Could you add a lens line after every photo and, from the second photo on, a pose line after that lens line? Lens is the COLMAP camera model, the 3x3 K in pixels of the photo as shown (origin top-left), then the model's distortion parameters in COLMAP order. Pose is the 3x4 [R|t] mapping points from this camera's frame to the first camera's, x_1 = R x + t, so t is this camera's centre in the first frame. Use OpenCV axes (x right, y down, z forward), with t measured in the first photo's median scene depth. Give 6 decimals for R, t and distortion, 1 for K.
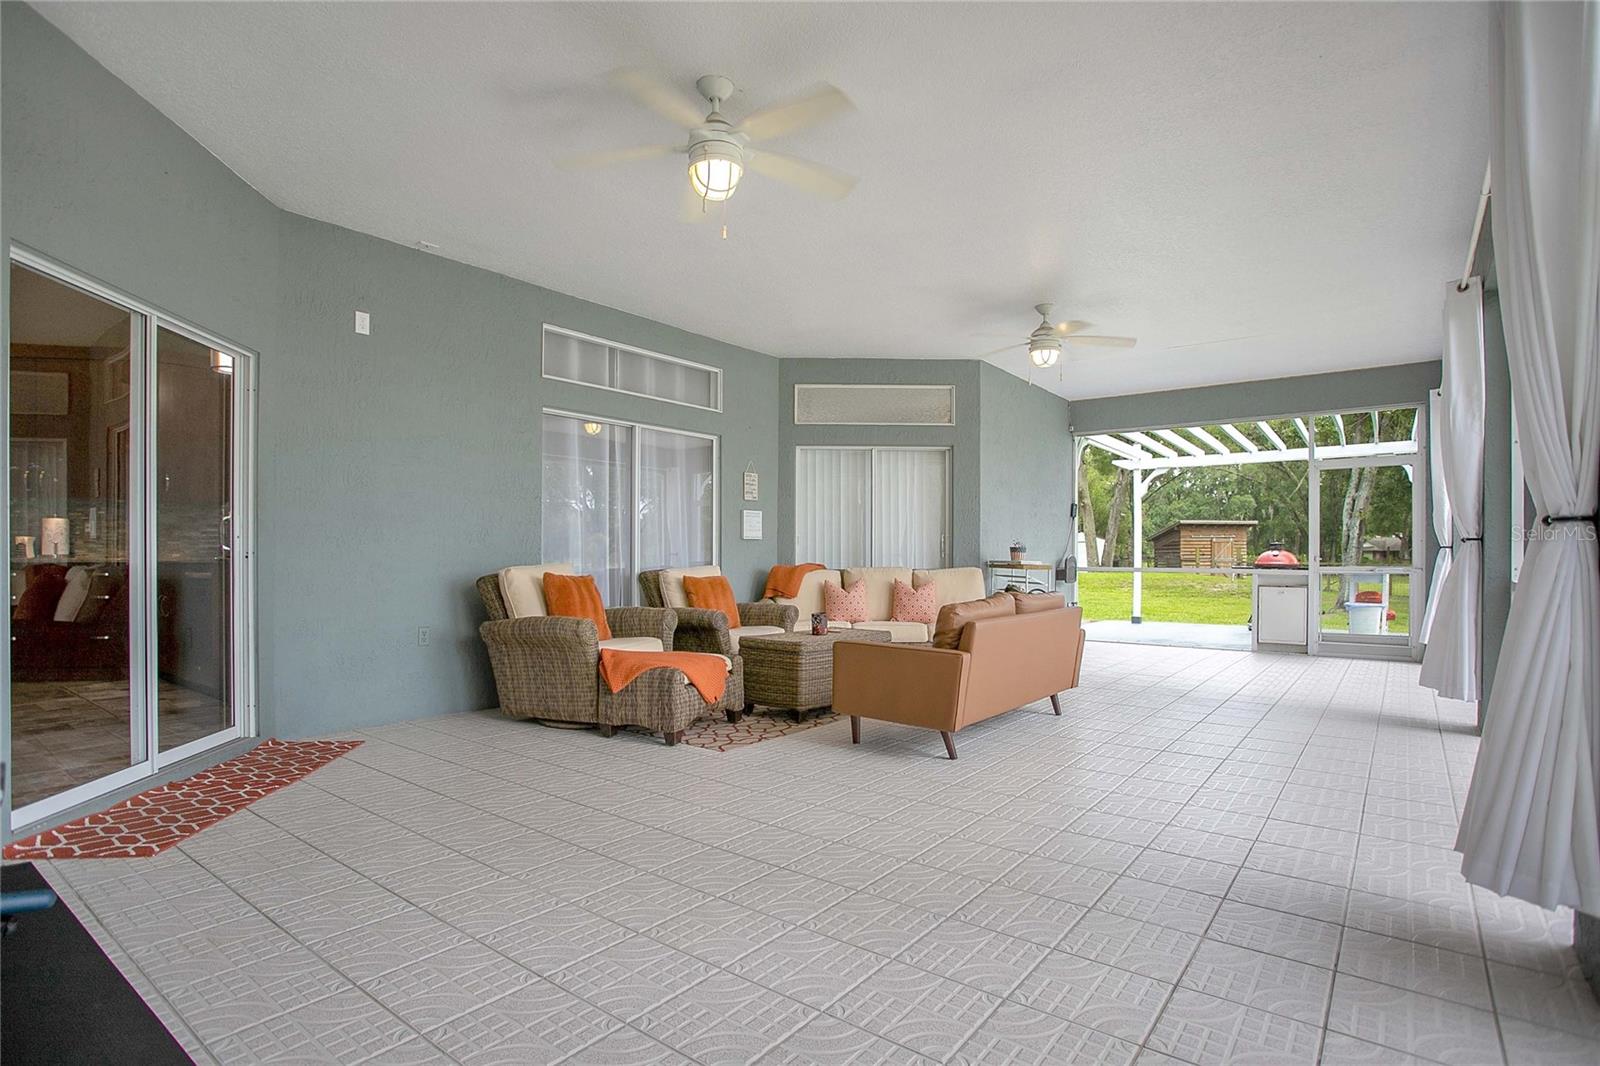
lens RADIAL K [[786.5, 0, 800.0], [0, 786.5, 533.0], [0, 0, 1]] dist [0.000593, 0.000032]
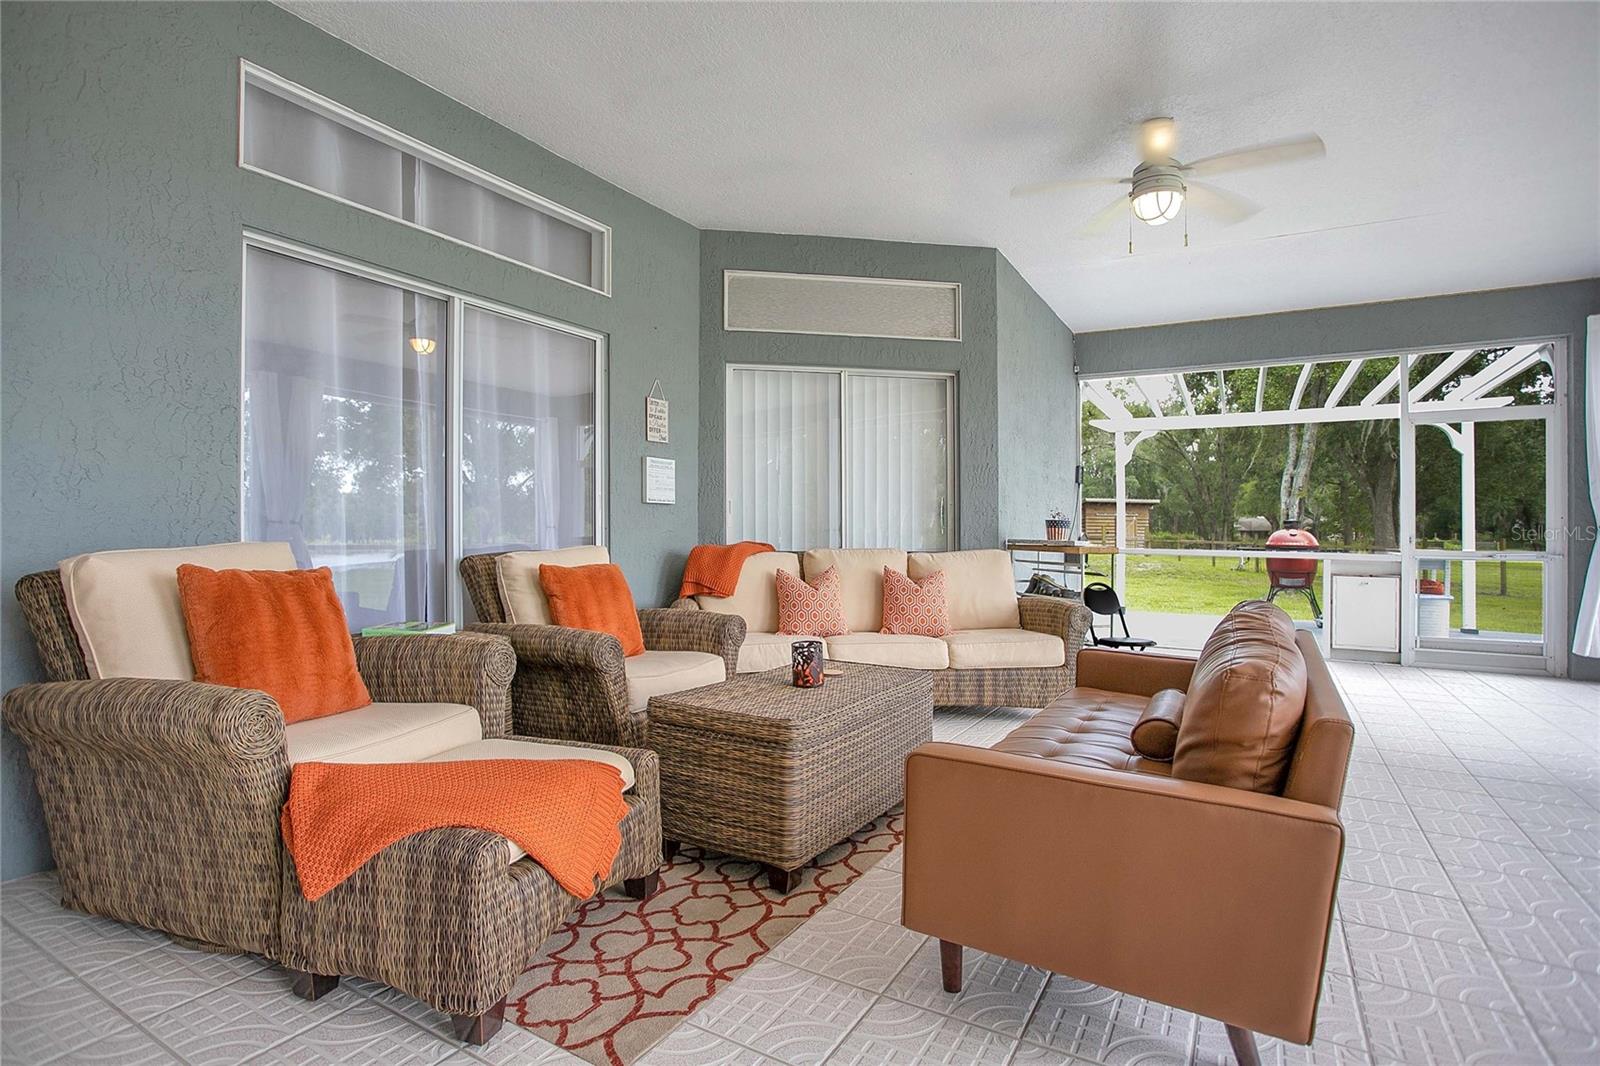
lens RADIAL K [[788.0, 0, 820.0], [0, 788.0, 559.1], [0, 0, 1]] dist [-0.026096, -0.000001]
pose [[0.987253, 0.002384, 0.159142, -0.036126], [-0.012617, 0.997914, 0.063320, 0.011387], [-0.158659, -0.064520, 0.985223, 0.369932]]
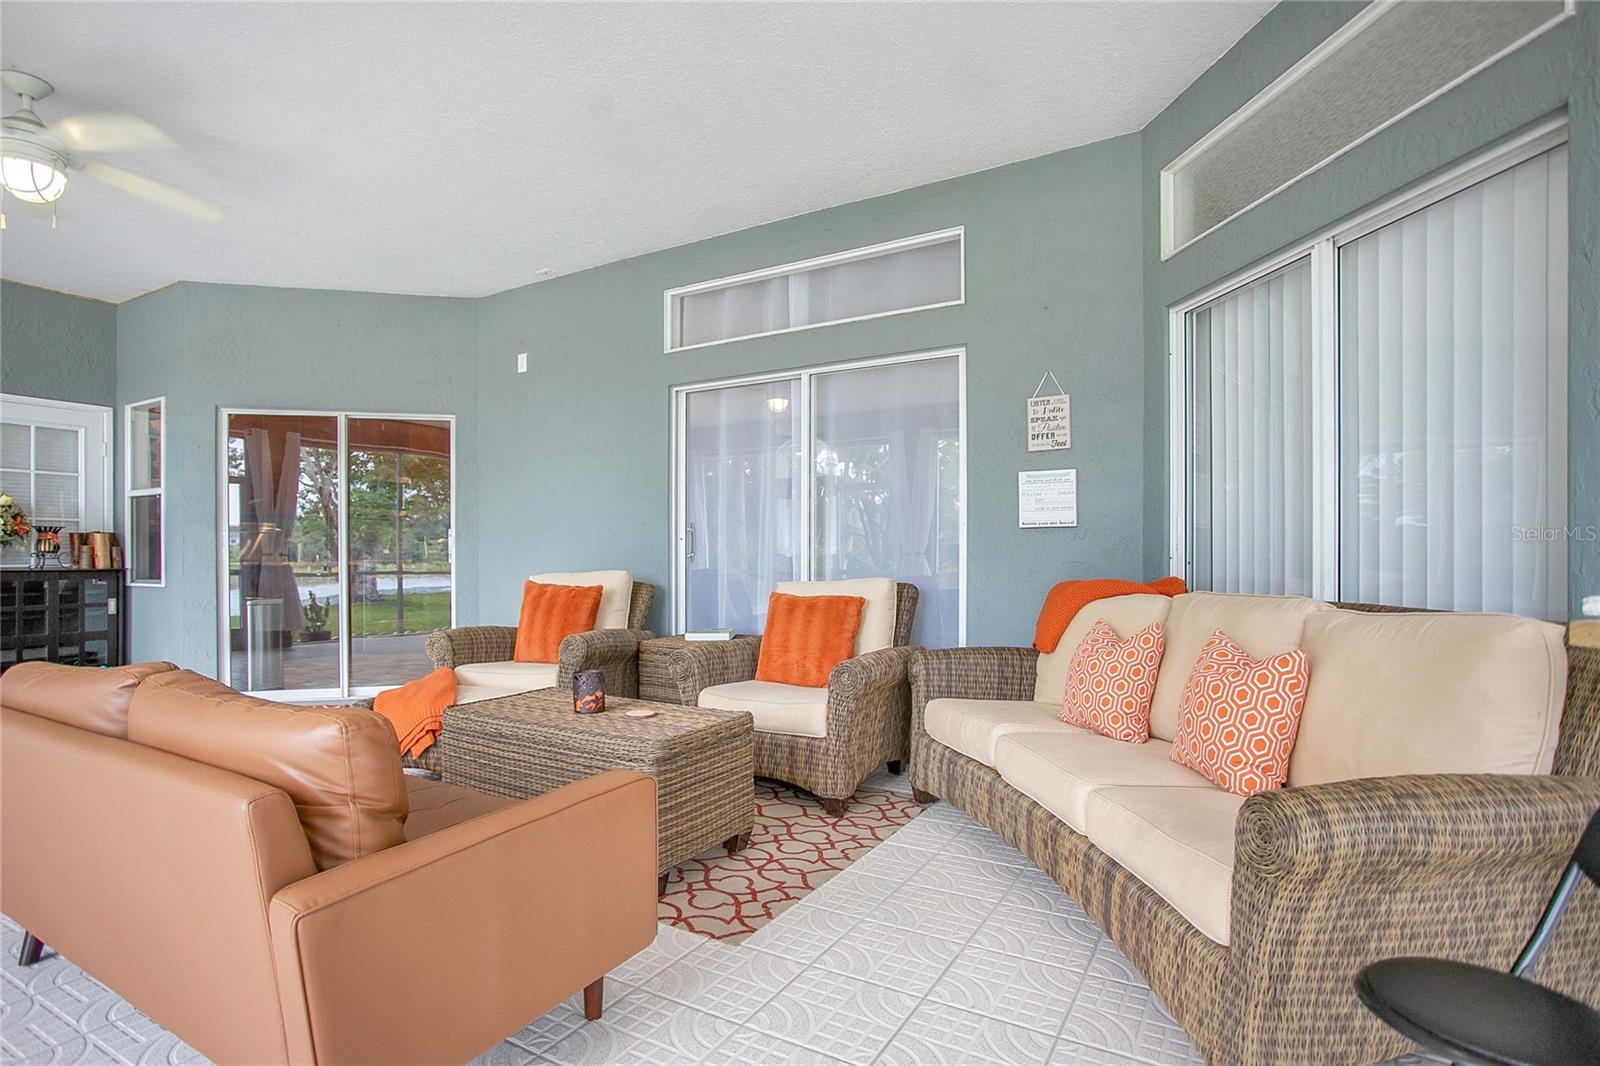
lens RADIAL K [[786.5, 0, 800.0], [0, 786.5, 533.0], [0, 0, 1]] dist [0.000593, 0.000032]
pose [[0.139903, 0.009564, -0.990119, 0.450465], [0.053929, 0.998396, 0.017265, -0.005997], [0.988696, -0.055812, 0.139162, 0.820415]]
